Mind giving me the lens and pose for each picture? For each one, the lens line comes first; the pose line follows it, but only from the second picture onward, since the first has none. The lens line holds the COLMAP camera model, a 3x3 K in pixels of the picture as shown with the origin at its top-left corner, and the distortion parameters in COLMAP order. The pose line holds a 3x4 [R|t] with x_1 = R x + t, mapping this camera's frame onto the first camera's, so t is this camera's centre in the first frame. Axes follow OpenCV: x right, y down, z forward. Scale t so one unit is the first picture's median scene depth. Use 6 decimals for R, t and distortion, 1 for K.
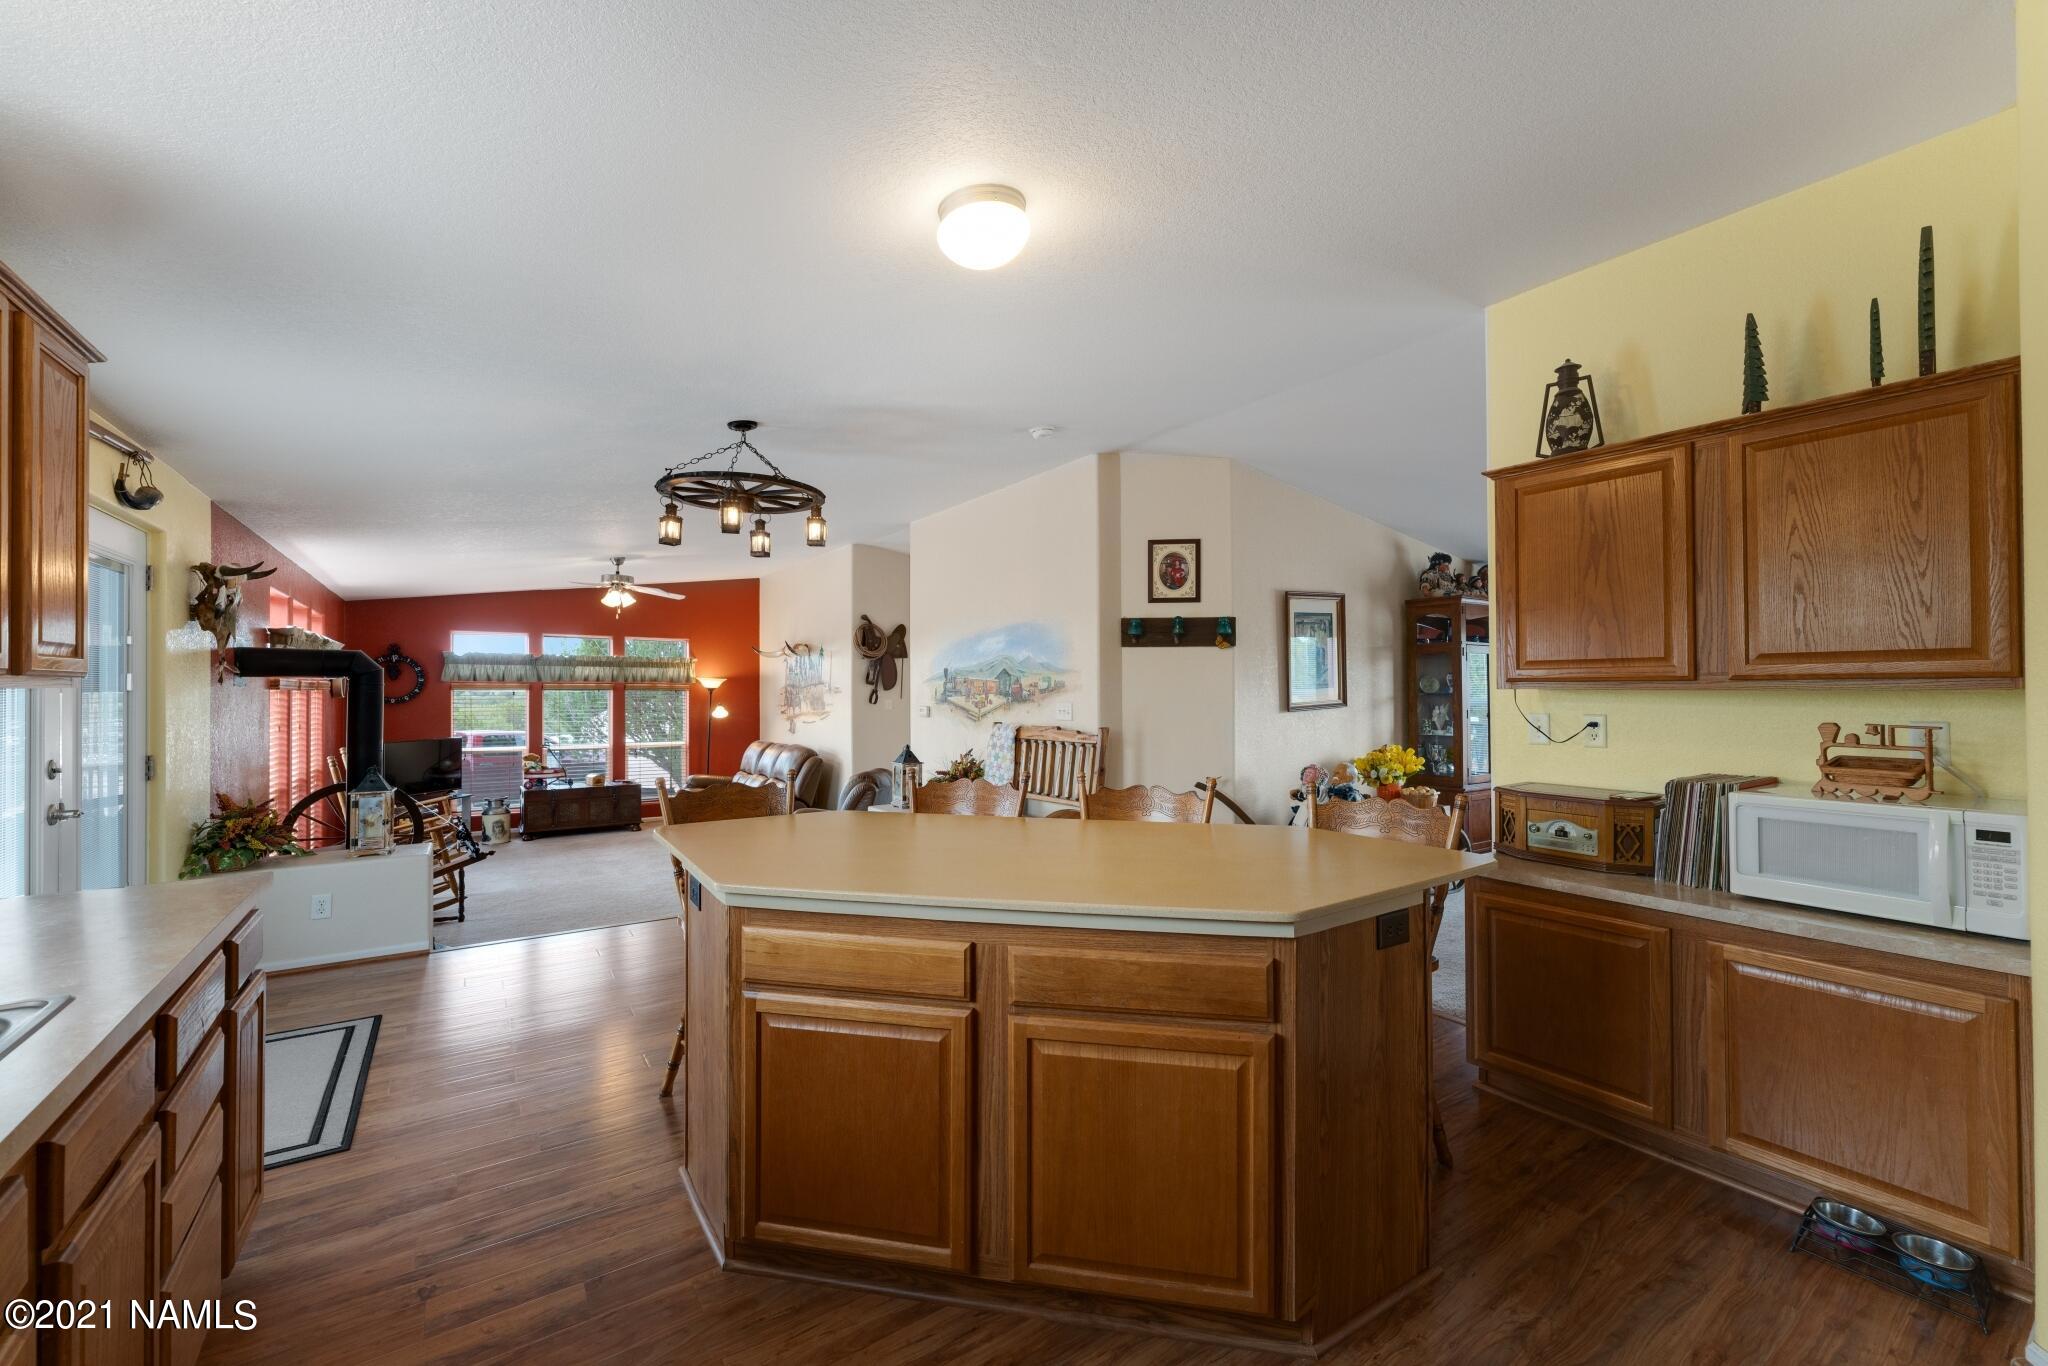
lens RADIAL K [[853.4, 0, 1040.2], [0, 853.4, 684.9], [0, 0, 1]] dist [0.000791, 0.000763]
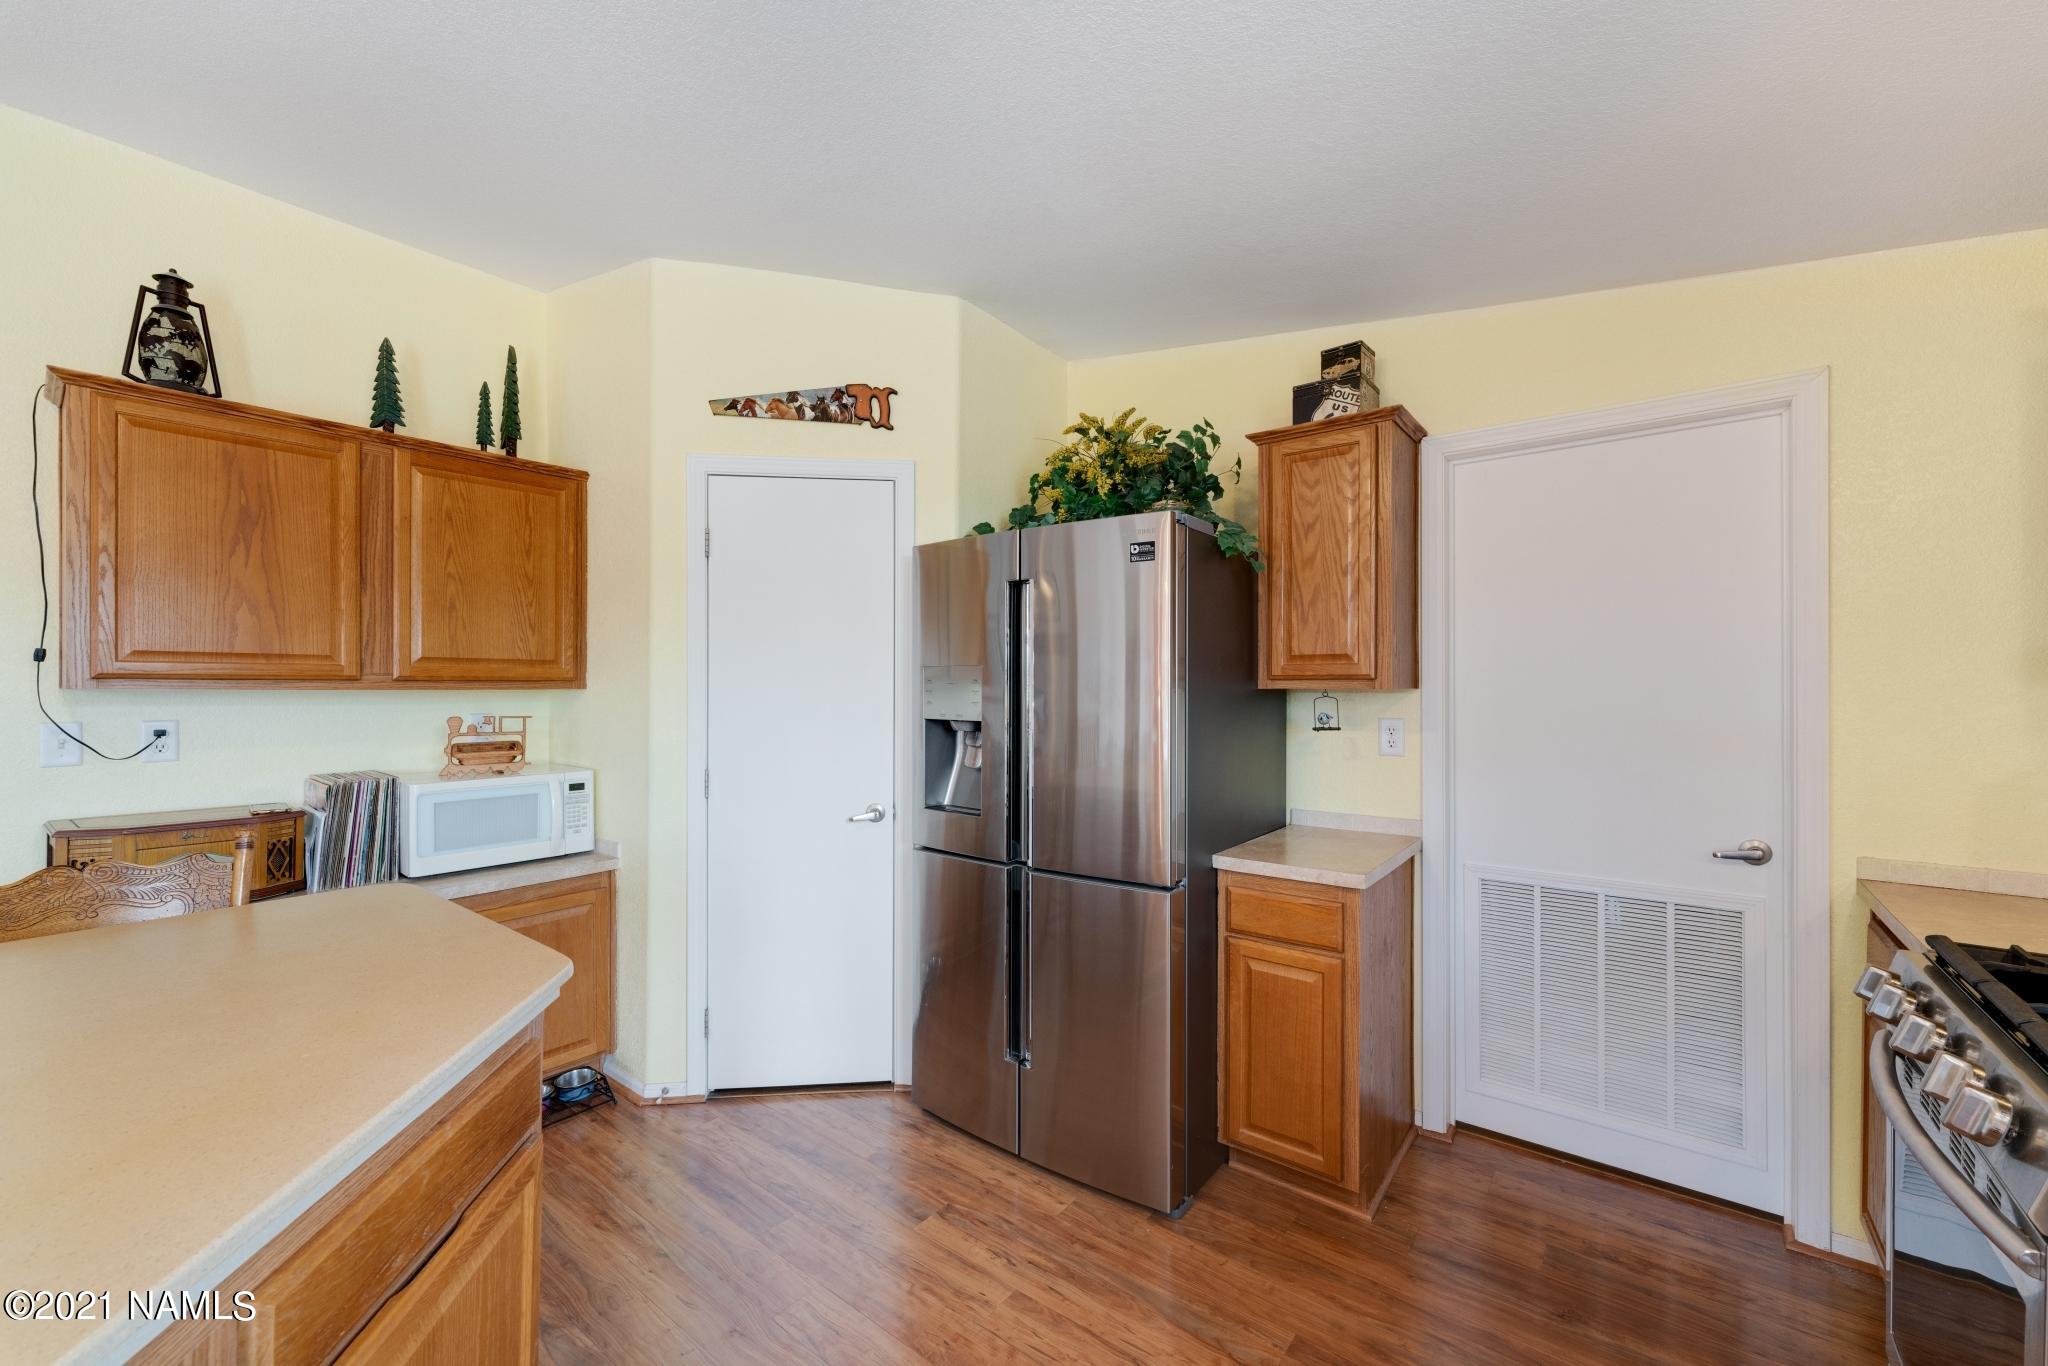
lens RADIAL K [[853.4, 0, 995.5], [0, 853.4, 692.3], [0, 0, 1]] dist [0.000791, 0.000763]
pose [[-0.299162, -0.001260, 0.954202, -0.406241], [-0.003911, 0.999992, 0.000094, 0.006295], [-0.954194, -0.003703, -0.299164, 0.571301]]
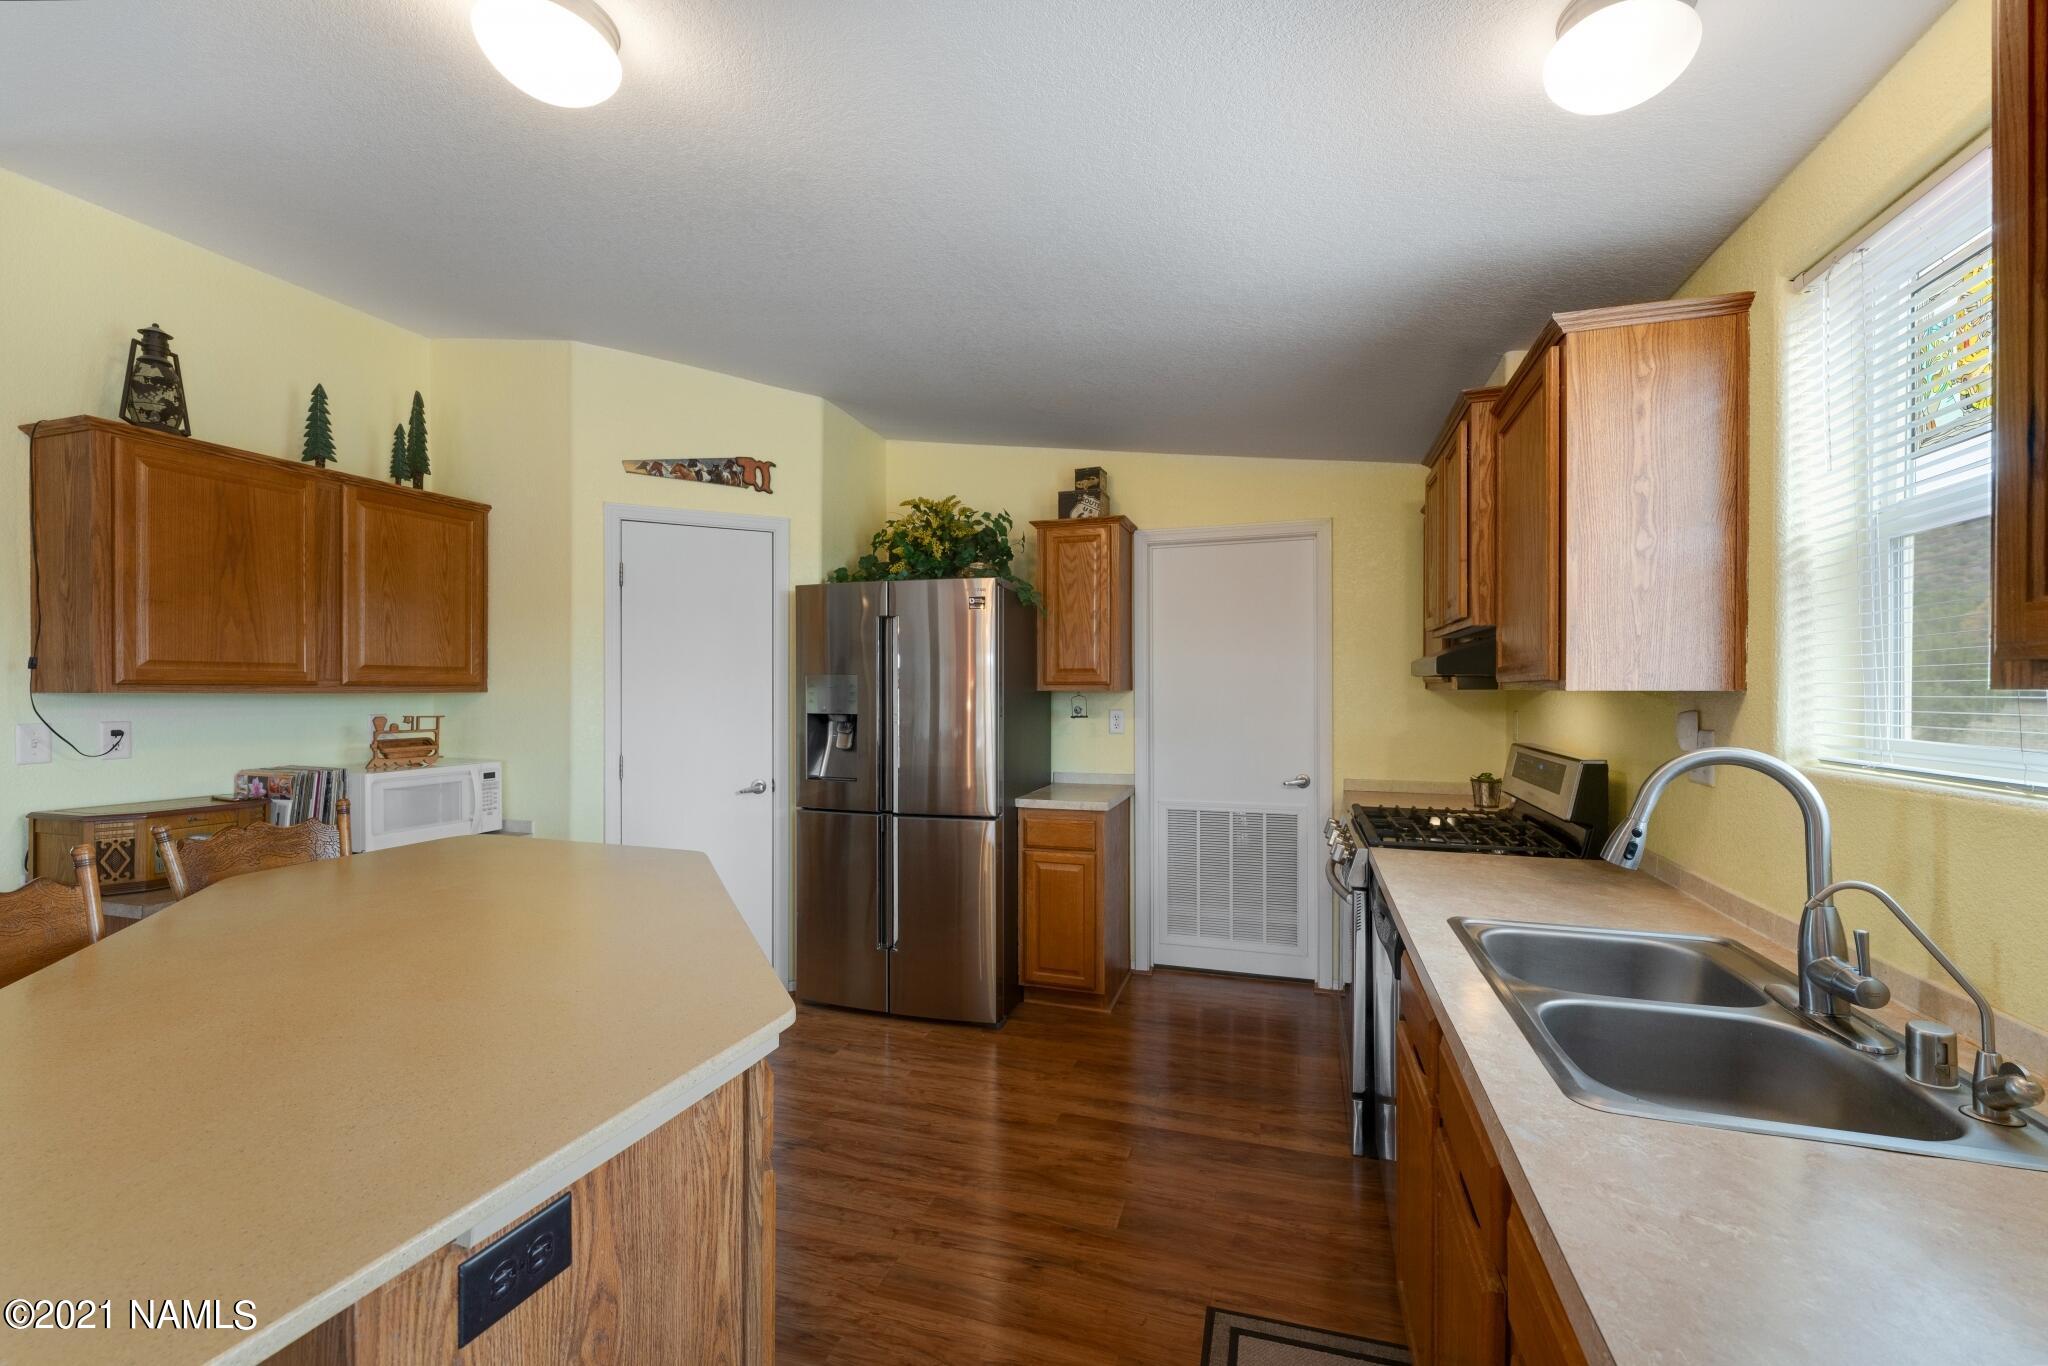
lens RADIAL K [[853.4, 0, 1023.6], [0, 853.4, 695.8], [0, 0, 1]] dist [0.000791, 0.000763]
pose [[-0.611646, -0.002120, 0.791129, -0.721383], [-0.000542, 0.999997, 0.002261, 0.006489], [-0.791132, 0.000954, -0.611645, 0.920128]]
